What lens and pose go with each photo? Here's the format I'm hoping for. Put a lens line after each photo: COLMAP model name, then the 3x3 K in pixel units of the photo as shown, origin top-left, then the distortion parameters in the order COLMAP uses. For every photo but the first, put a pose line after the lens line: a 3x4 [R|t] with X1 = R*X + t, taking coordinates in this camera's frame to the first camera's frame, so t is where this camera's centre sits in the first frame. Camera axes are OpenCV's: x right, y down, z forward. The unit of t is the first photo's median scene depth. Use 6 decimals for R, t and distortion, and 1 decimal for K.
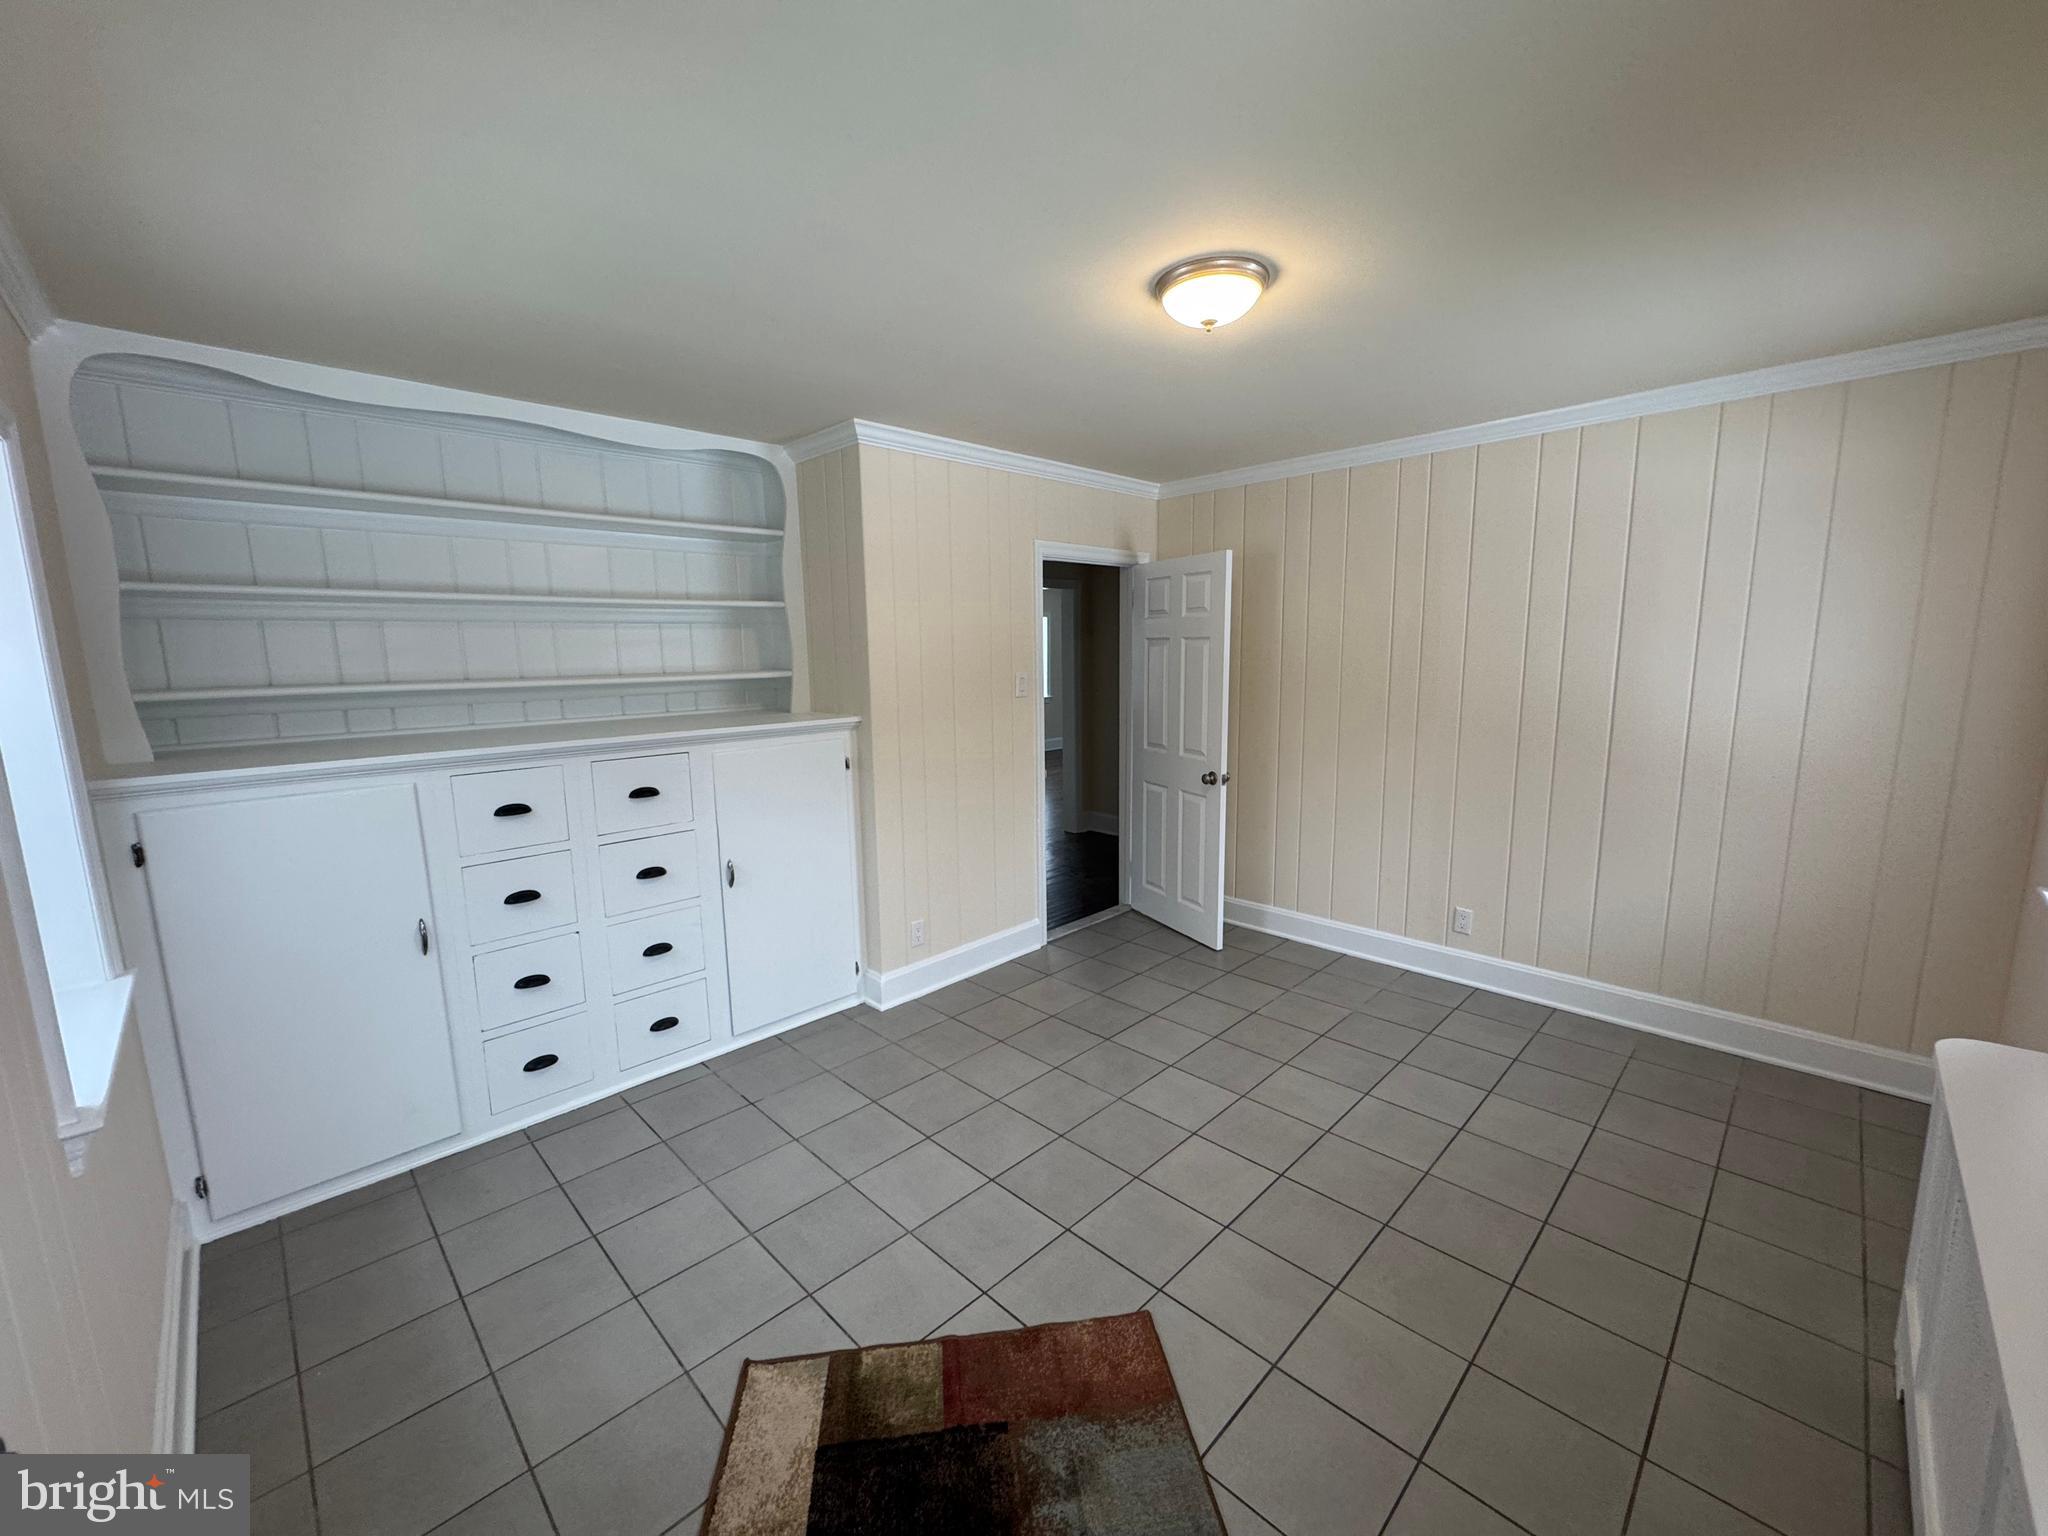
lens RADIAL K [[814.6, 0, 1036.8], [0, 814.6, 770.4], [0, 0, 1]] dist [0.005771, -0.000791]
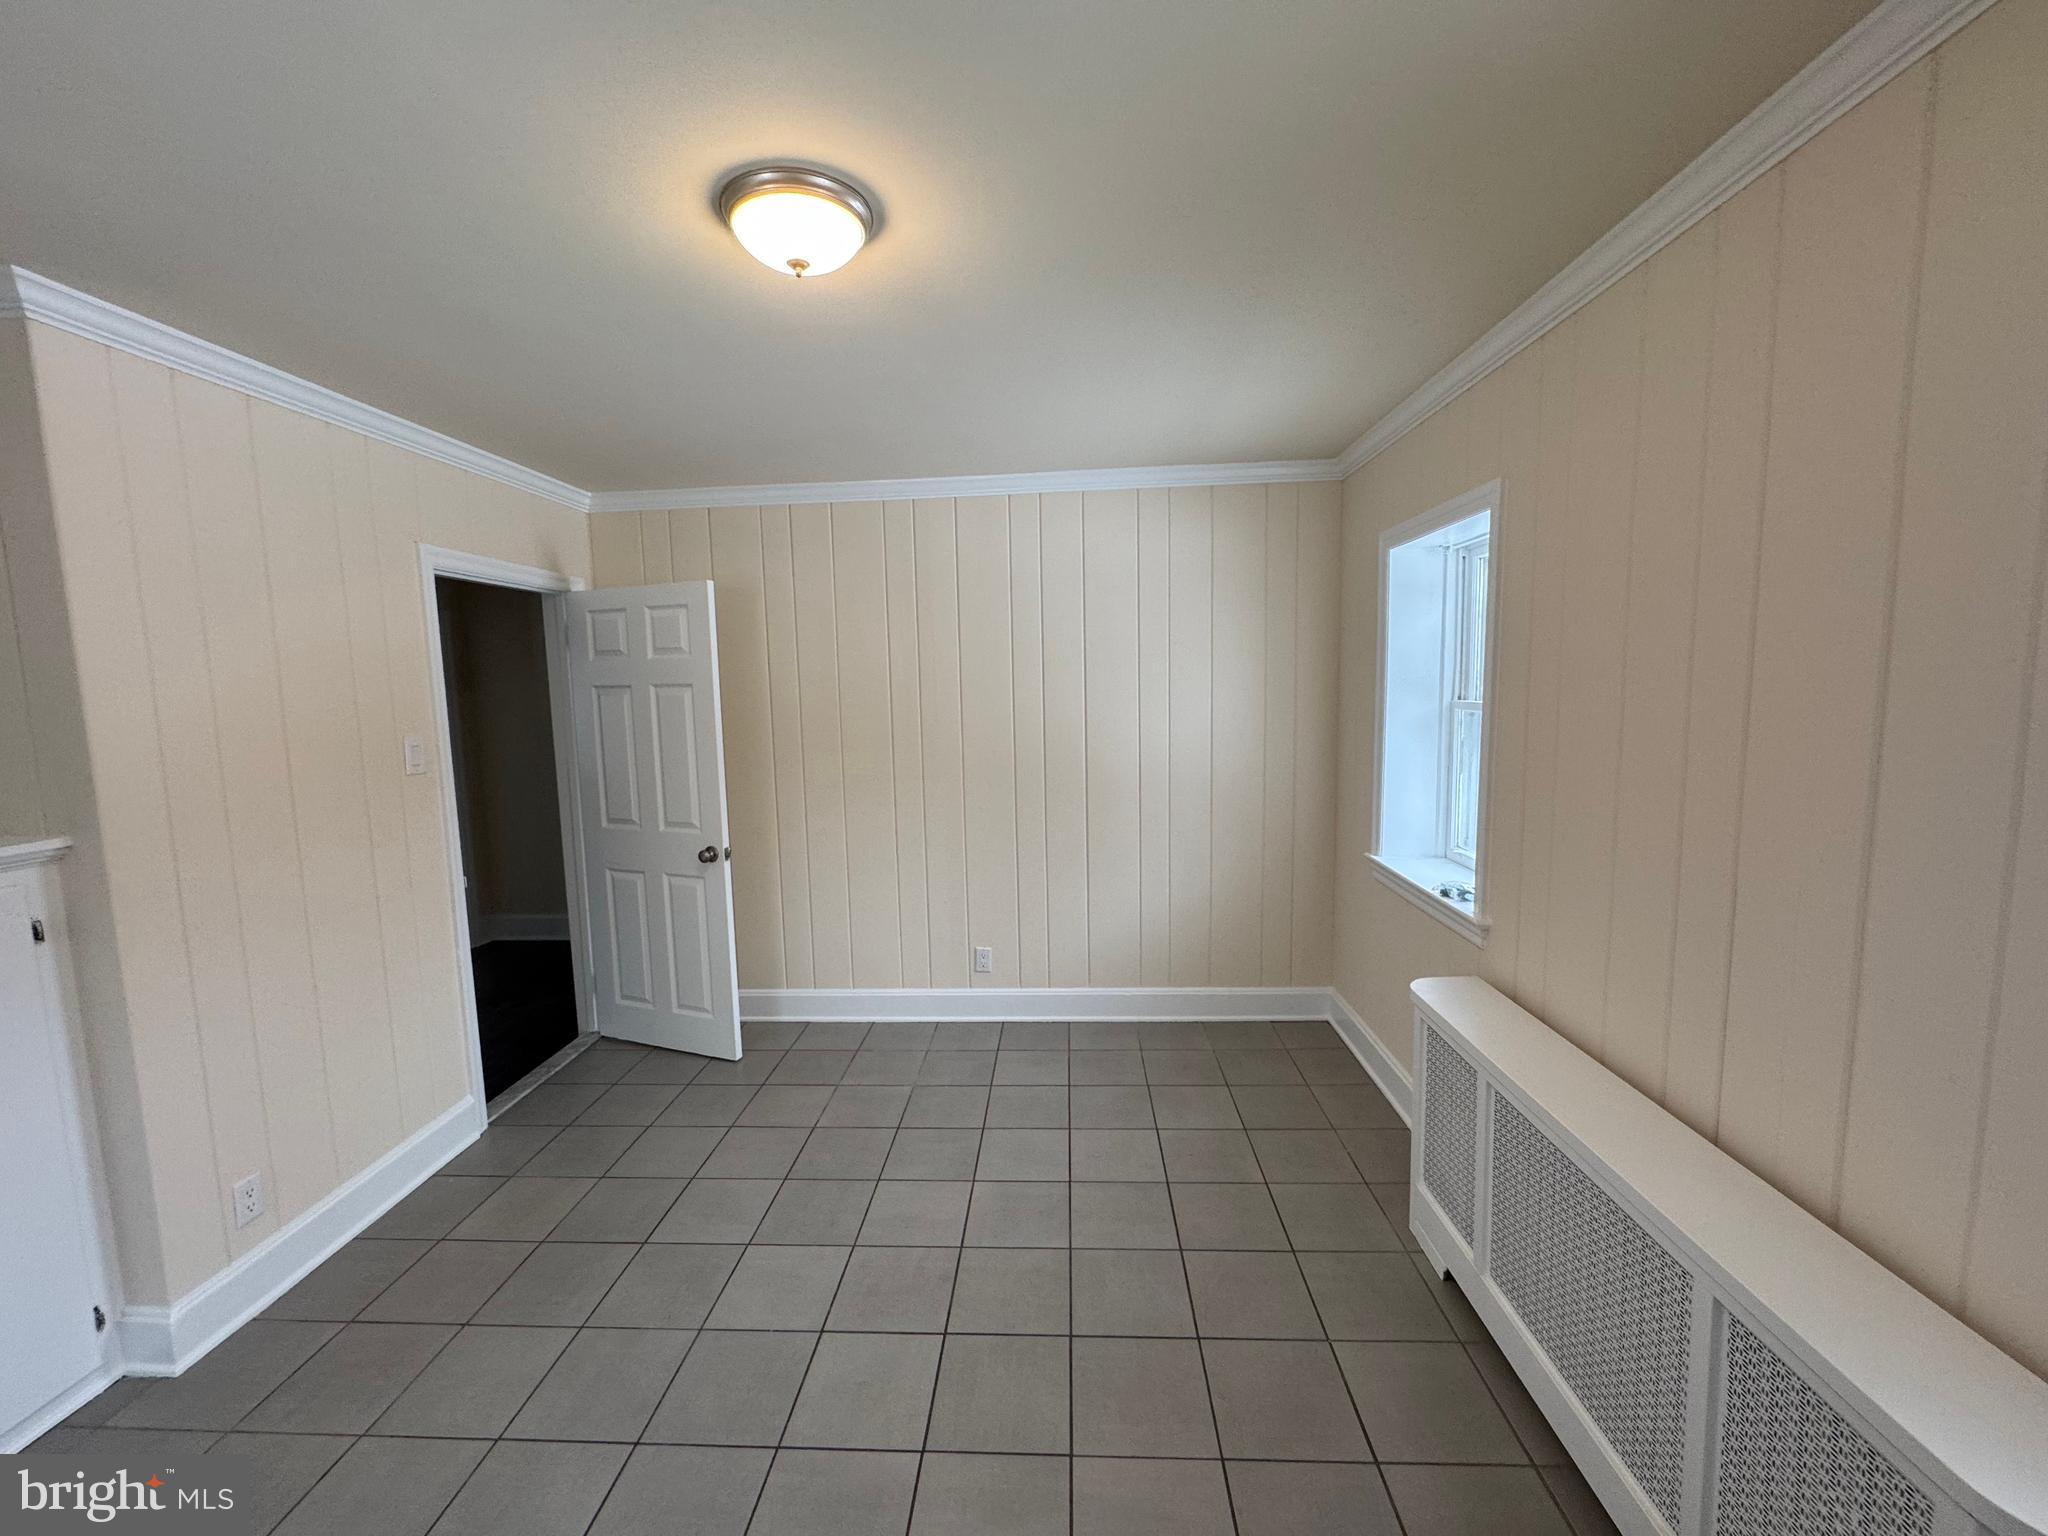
lens RADIAL K [[814.6, 0, 1018.9], [0, 814.6, 771.9], [0, 0, 1]] dist [0.005771, -0.000791]
pose [[0.755406, -0.077356, 0.650675, -0.081776], [0.114876, 0.993262, -0.015281, -0.025455], [-0.645108, 0.086291, 0.759203, 0.173463]]
